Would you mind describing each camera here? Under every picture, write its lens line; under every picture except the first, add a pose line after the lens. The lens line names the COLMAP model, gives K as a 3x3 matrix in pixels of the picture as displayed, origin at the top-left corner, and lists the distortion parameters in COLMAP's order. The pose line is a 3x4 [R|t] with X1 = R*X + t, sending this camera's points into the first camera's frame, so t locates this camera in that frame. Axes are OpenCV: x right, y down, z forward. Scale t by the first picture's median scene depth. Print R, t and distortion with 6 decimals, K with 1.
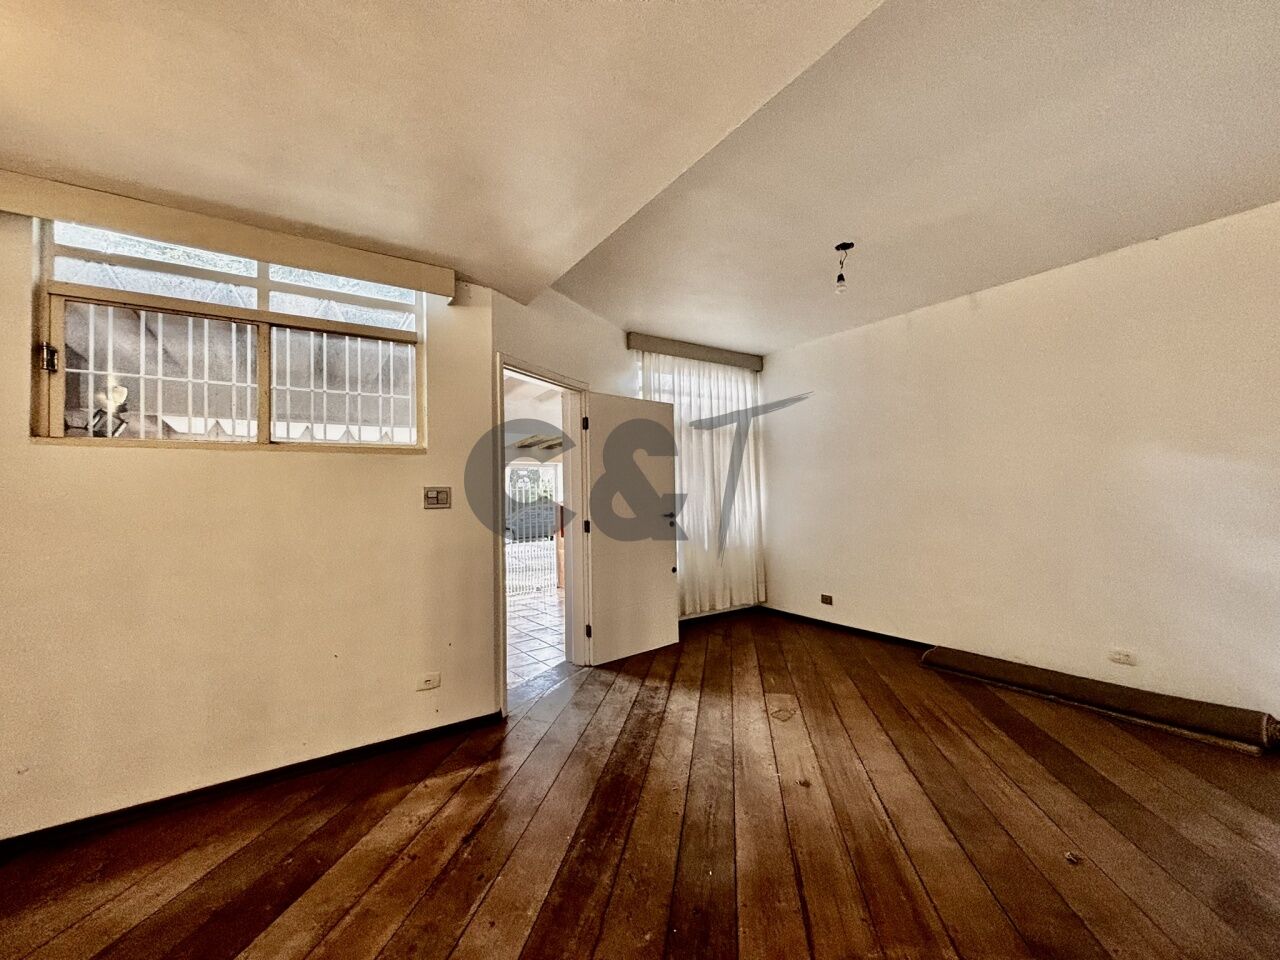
lens RADIAL K [[521.7, 0, 638.4], [0, 521.7, 474.5], [0, 0, 1]] dist [0.003232, -0.000548]
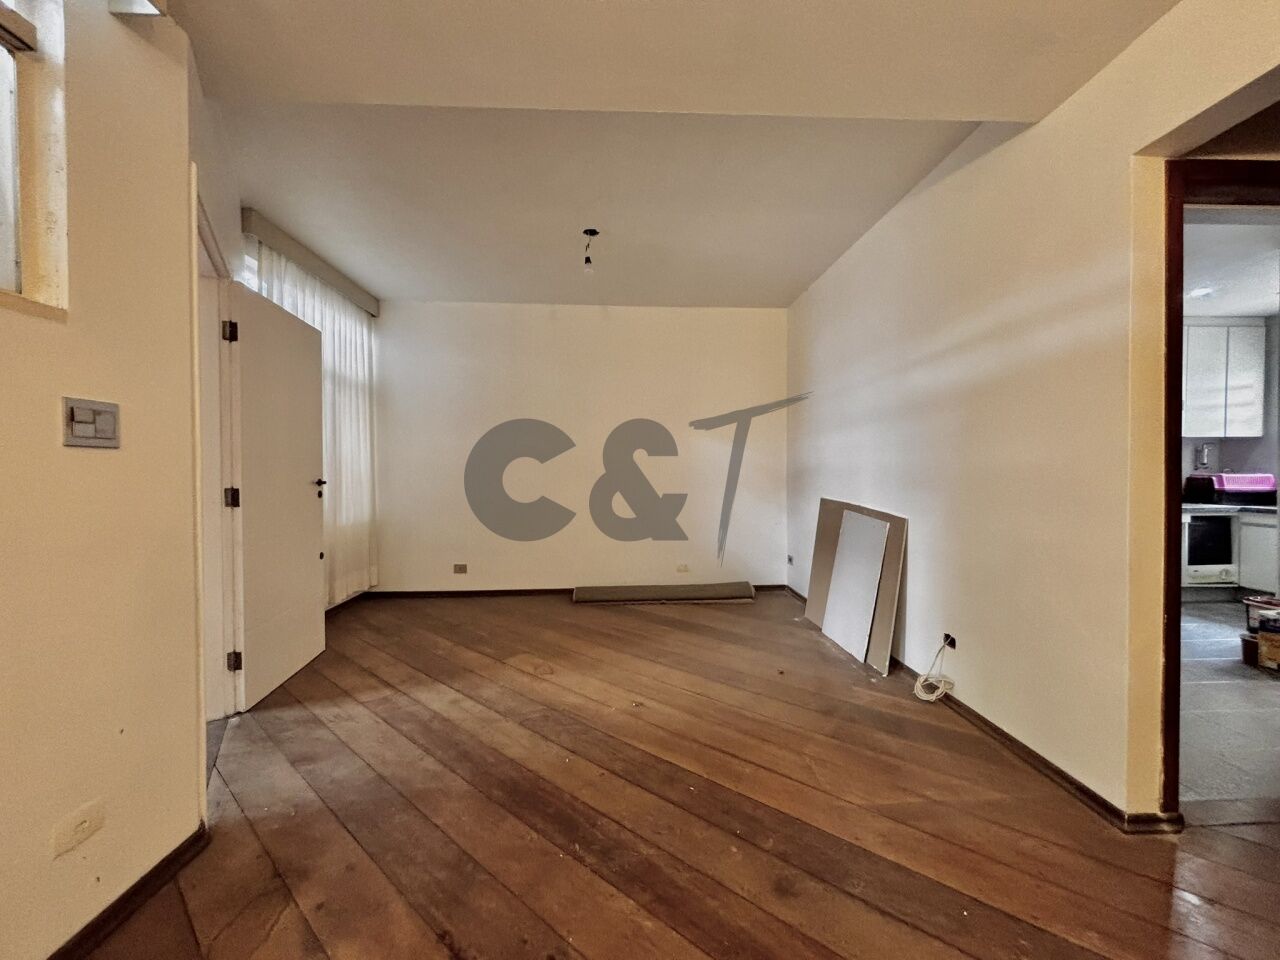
lens RADIAL K [[521.7, 0, 640.9], [0, 521.7, 476.8], [0, 0, 1]] dist [0.003232, -0.000548]
pose [[0.510594, 0.009098, 0.859774, -0.487832], [-0.039898, 0.999118, 0.013122, 0.059589], [-0.858896, -0.041003, 0.510507, 0.319893]]
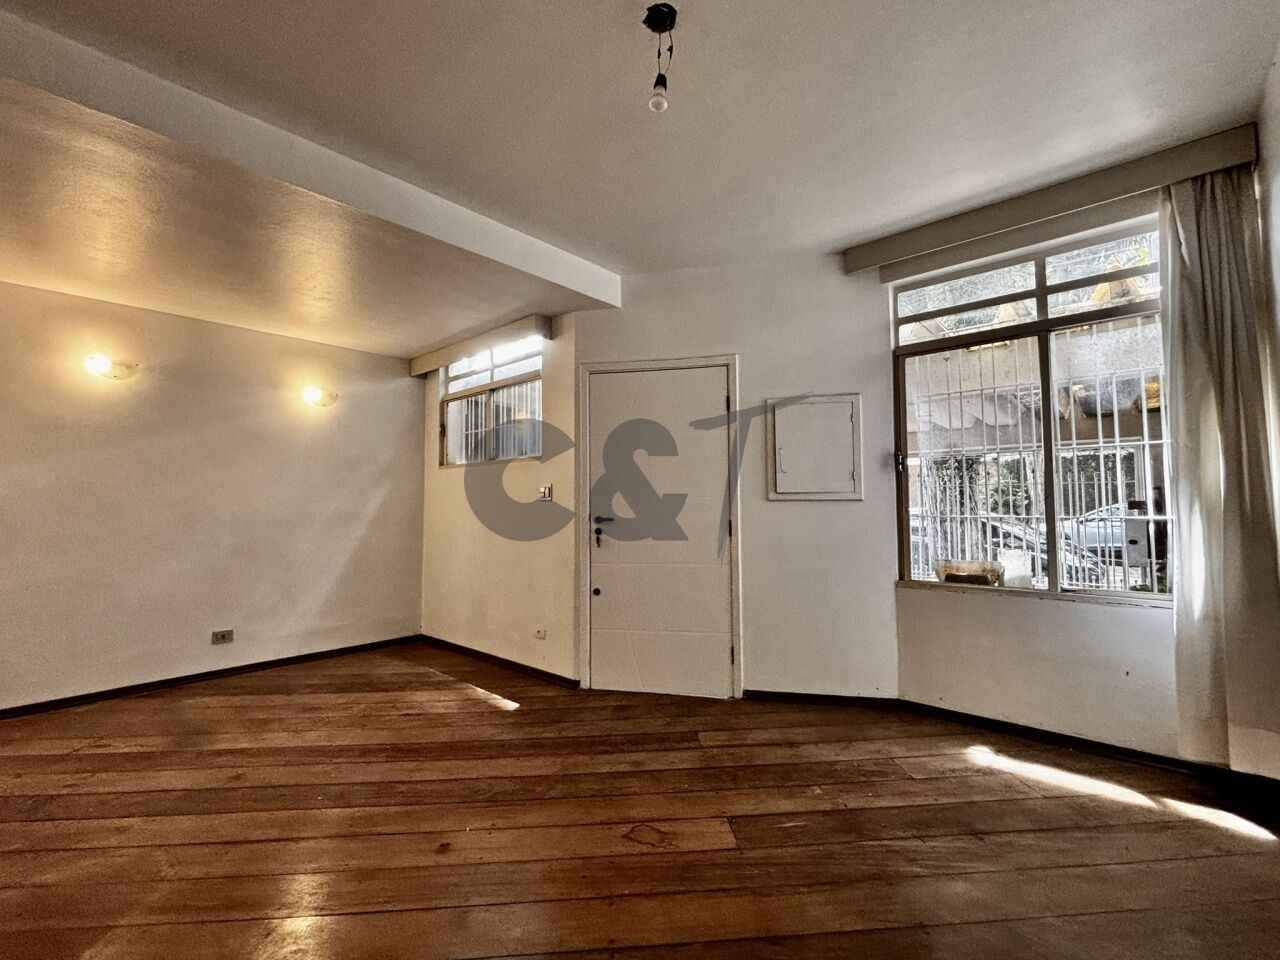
lens RADIAL K [[523.5, 0, 633.0], [0, 523.5, 486.2], [0, 0, 1]] dist [-0.019485, -0.000352]
pose [[0.249957, -0.039080, -0.967468, 0.854208], [0.035857, 0.998873, -0.031085, 0.060928], [0.967593, -0.026920, 0.251077, 0.809218]]
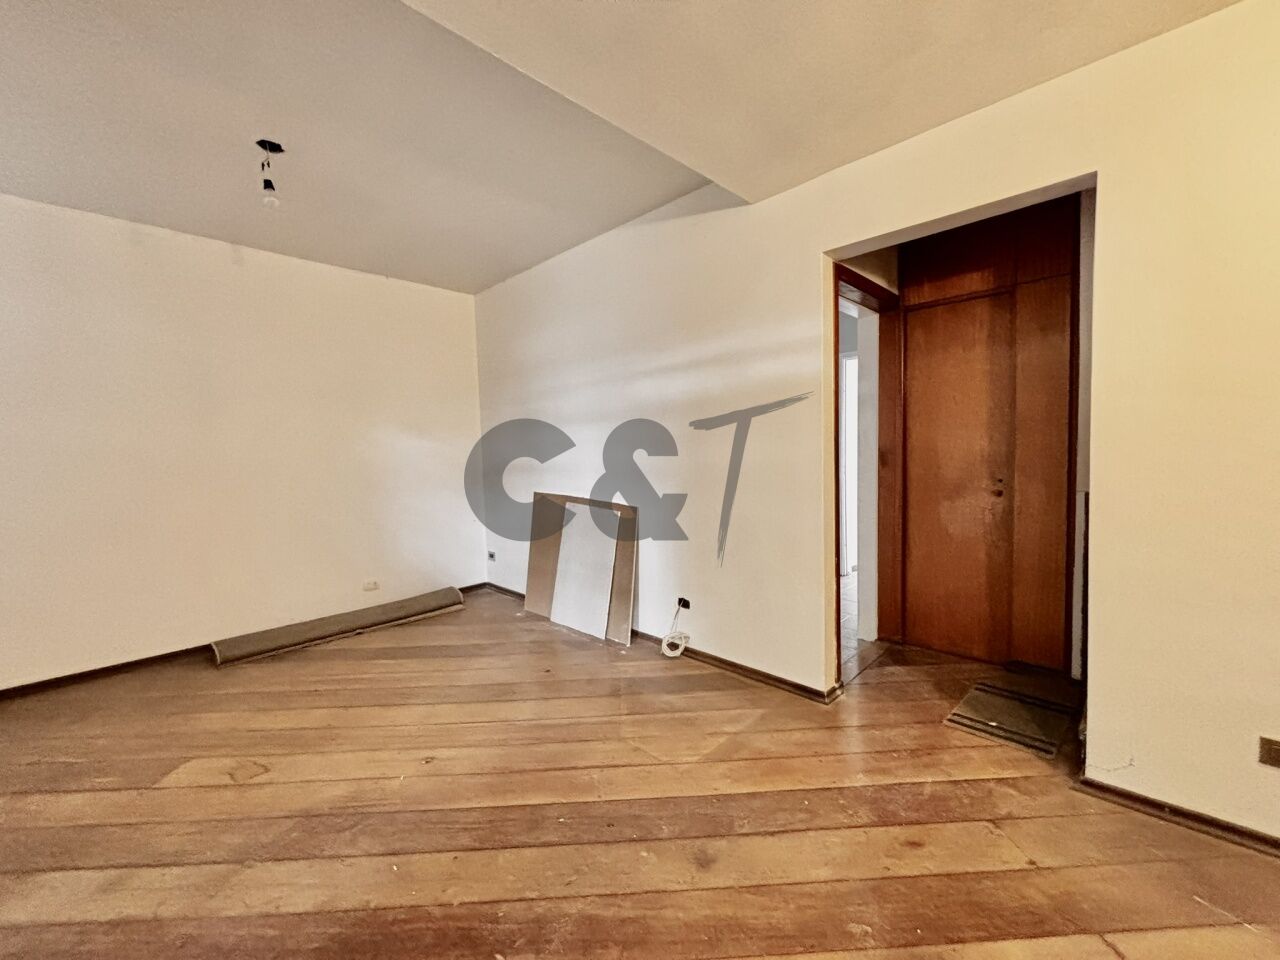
lens RADIAL K [[521.7, 0, 642.6], [0, 521.7, 476.1], [0, 0, 1]] dist [0.003232, -0.000548]
pose [[-0.207925, -0.024254, 0.977844, -0.498149], [-0.006463, 0.999705, 0.023422, 0.038207], [-0.978123, -0.001450, -0.208021, 0.602471]]
